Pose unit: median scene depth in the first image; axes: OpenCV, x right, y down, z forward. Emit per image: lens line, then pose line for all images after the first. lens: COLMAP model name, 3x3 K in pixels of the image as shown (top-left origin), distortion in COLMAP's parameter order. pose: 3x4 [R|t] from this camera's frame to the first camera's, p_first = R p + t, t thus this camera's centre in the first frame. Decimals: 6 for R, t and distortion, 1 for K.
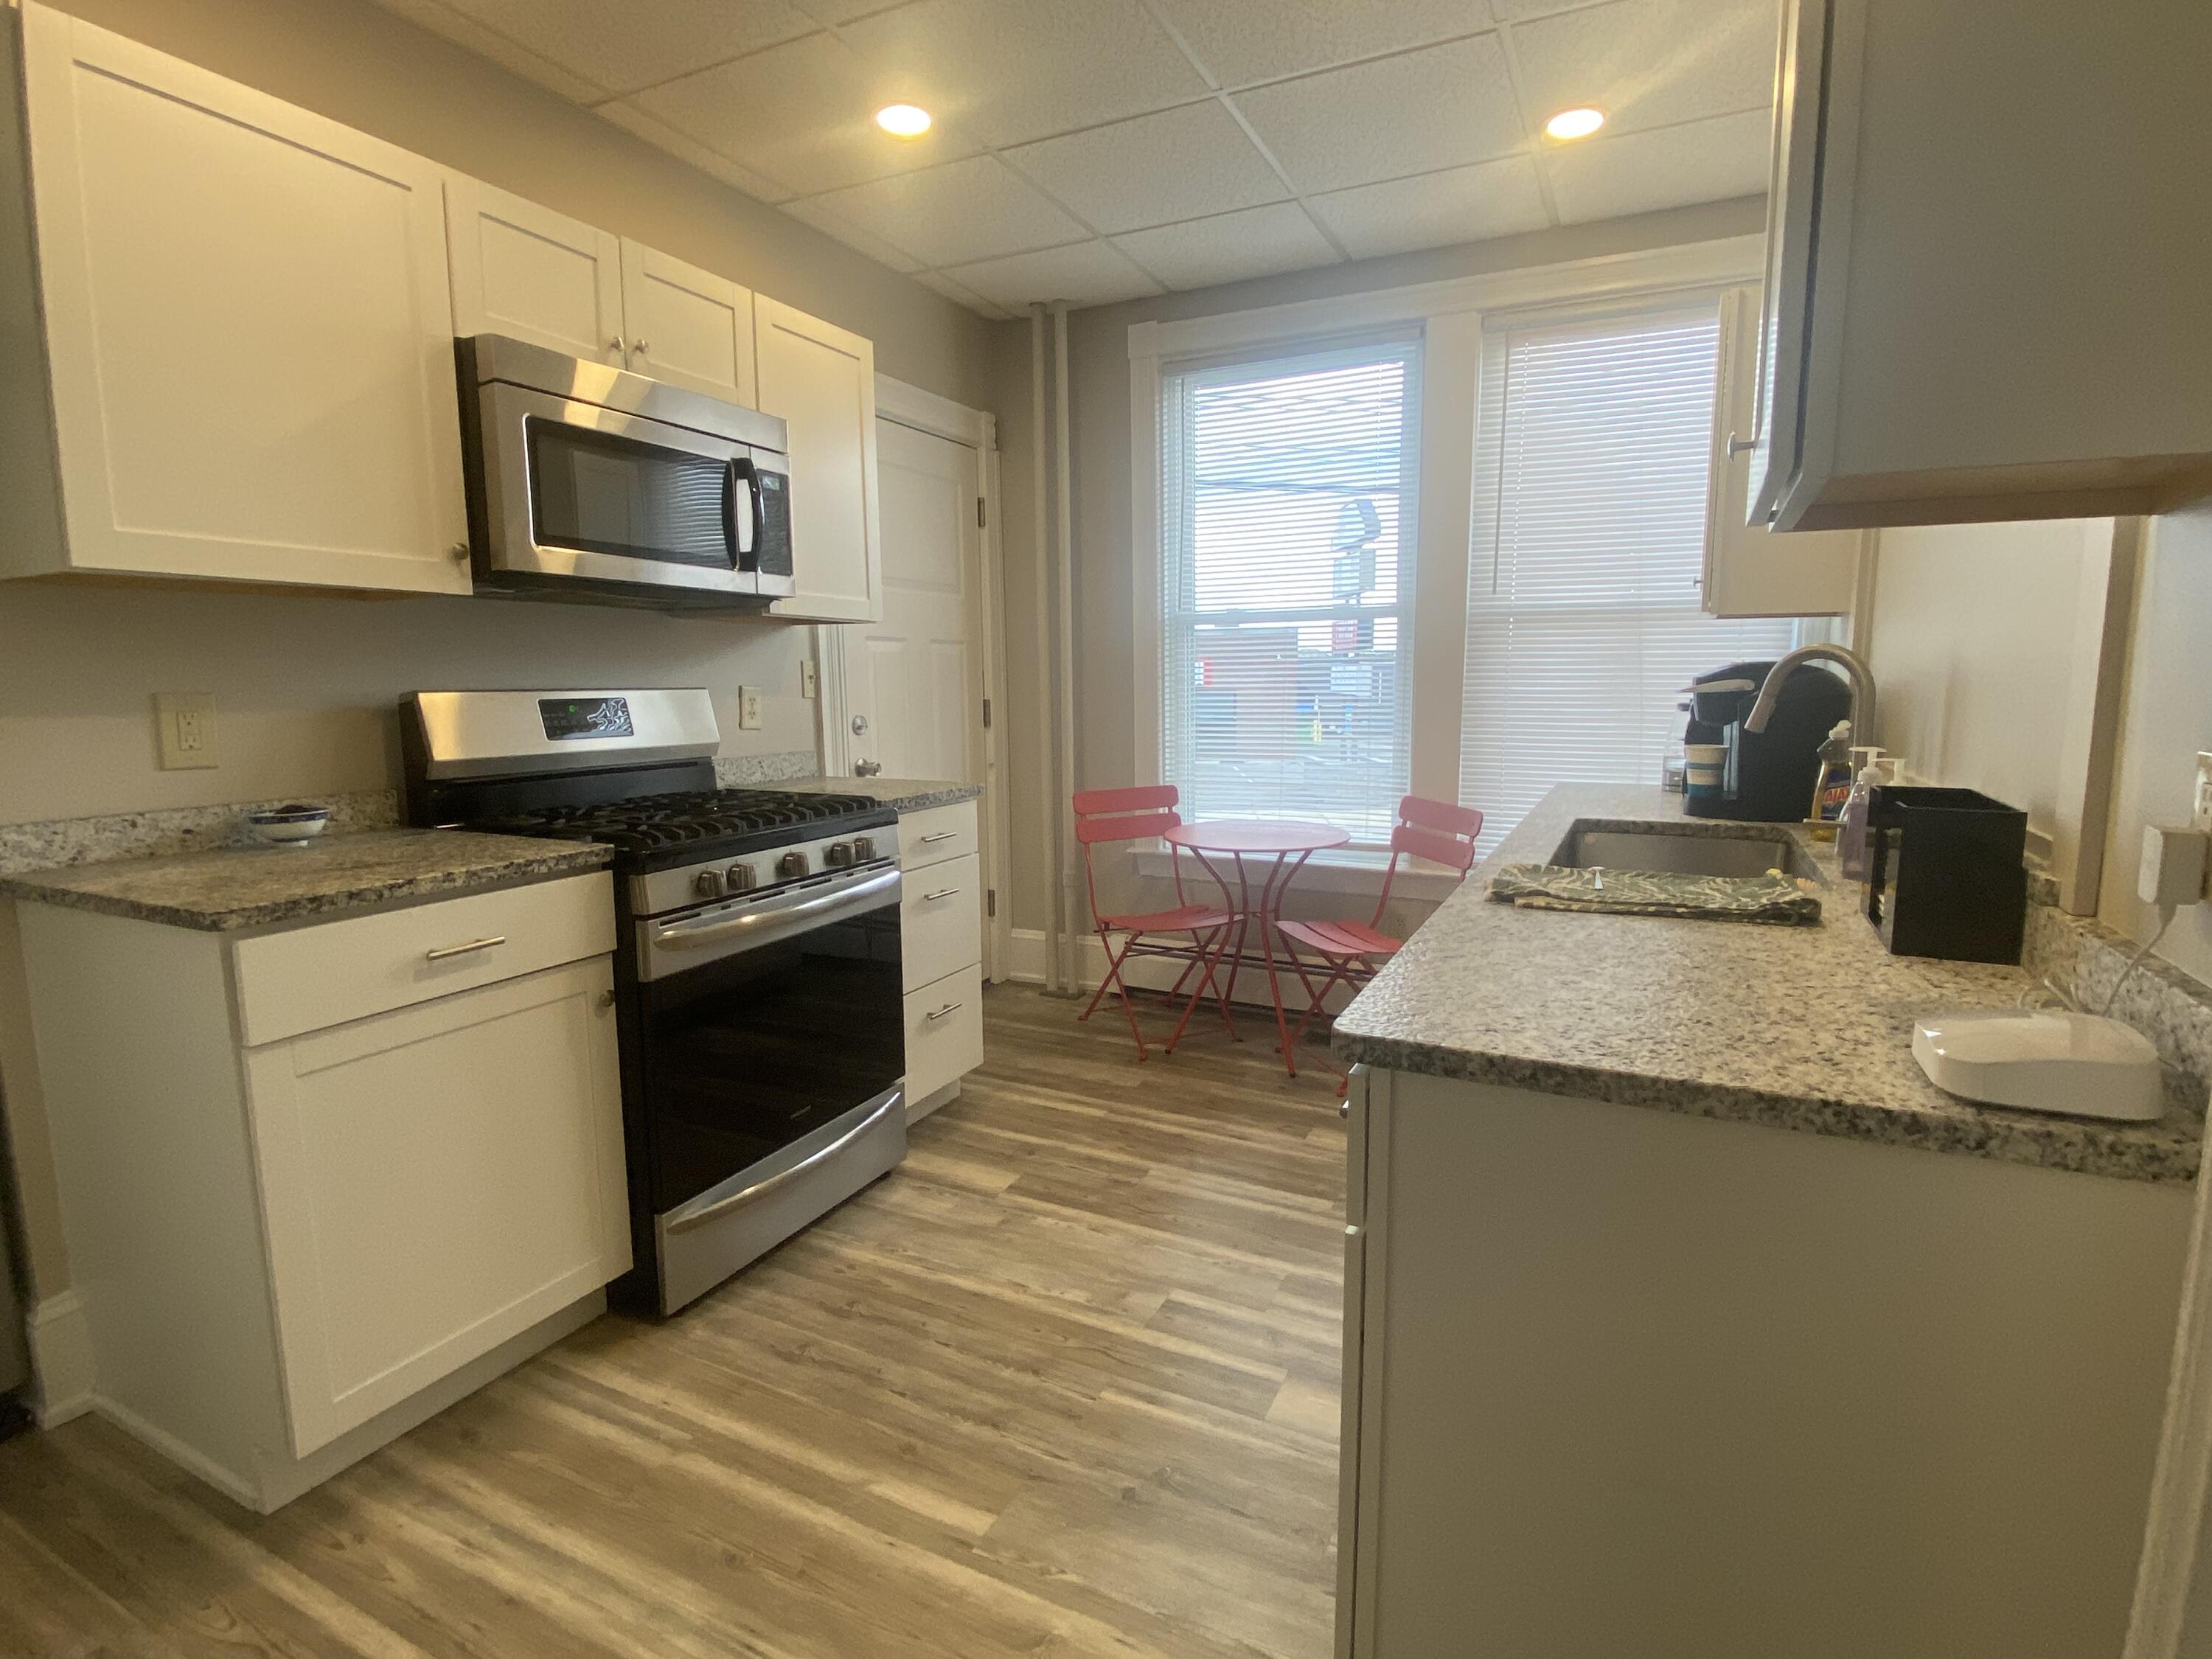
lens RADIAL K [[1087.6, 0, 1113.4], [0, 1087.6, 832.1], [0, 0, 1]] dist [0.002420, -0.000262]
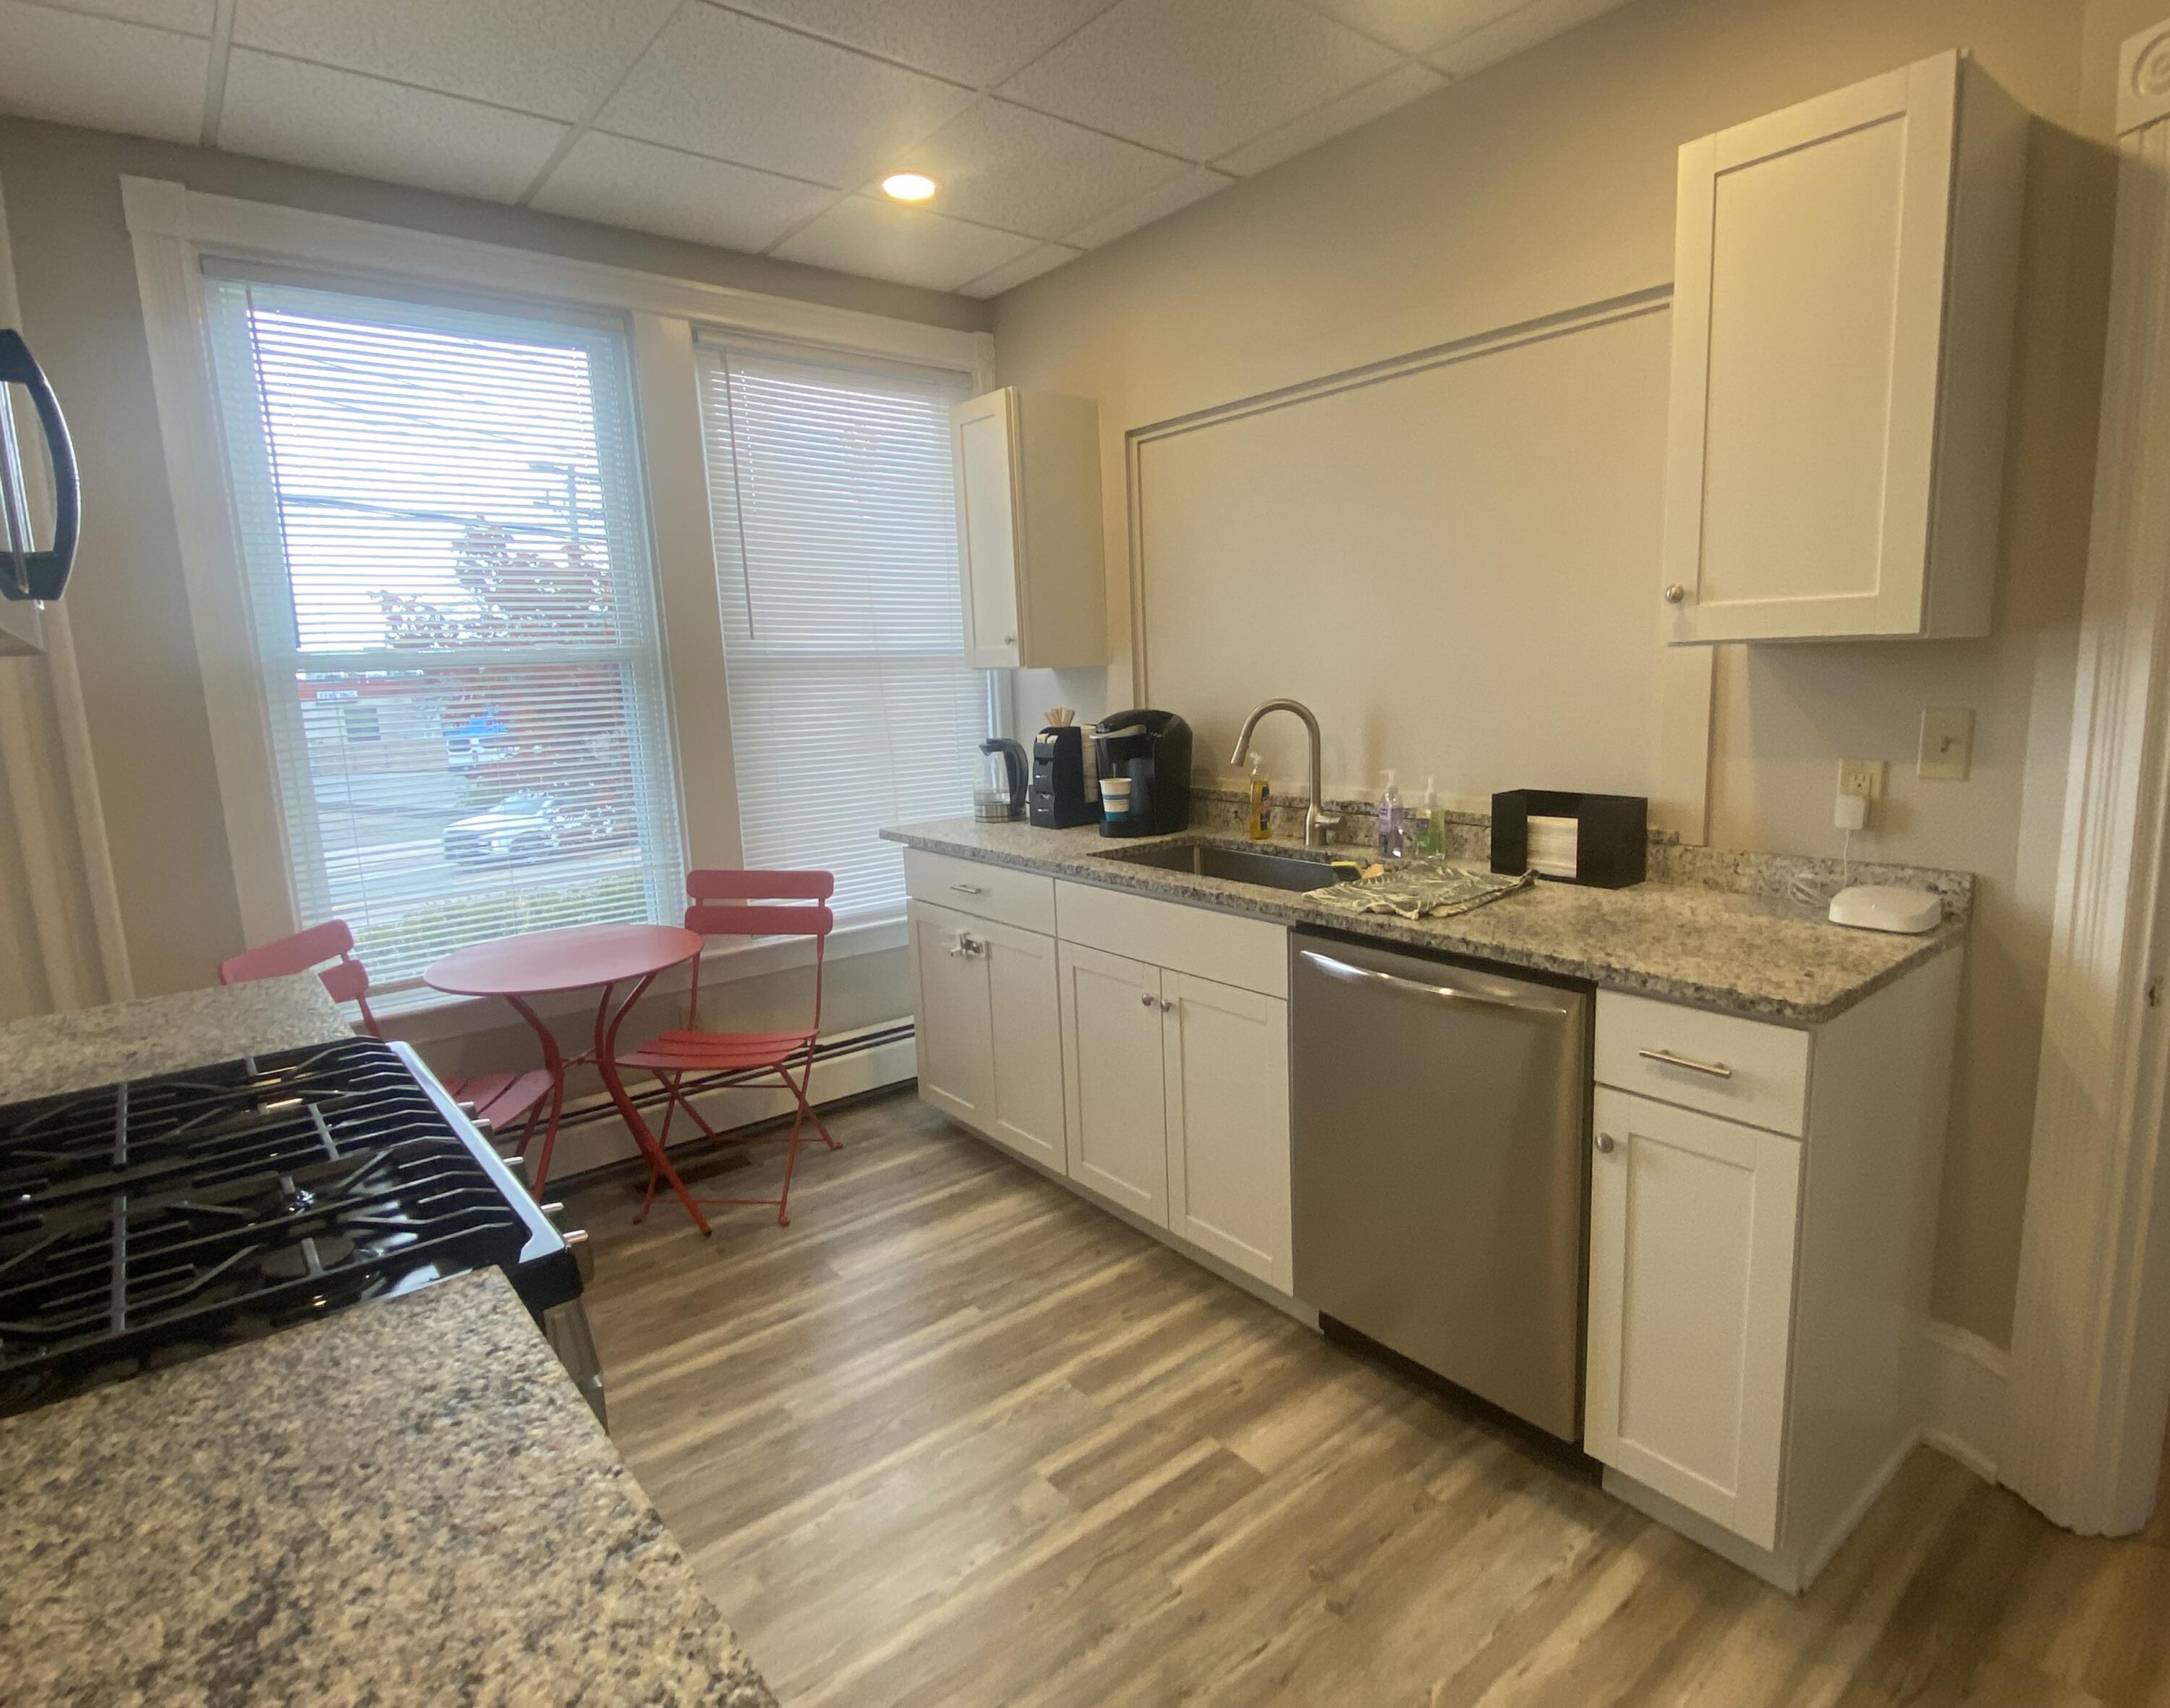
lens RADIAL K [[1165.8, 0, 1091.1], [0, 1165.8, 845.7], [0, 0, 1]] dist [0.001878, -0.001611]
pose [[0.409469, -0.154702, 0.899112, -0.491797], [0.167180, 0.981554, 0.092751, -0.098968], [-0.896875, 0.112335, 0.427779, 0.375326]]
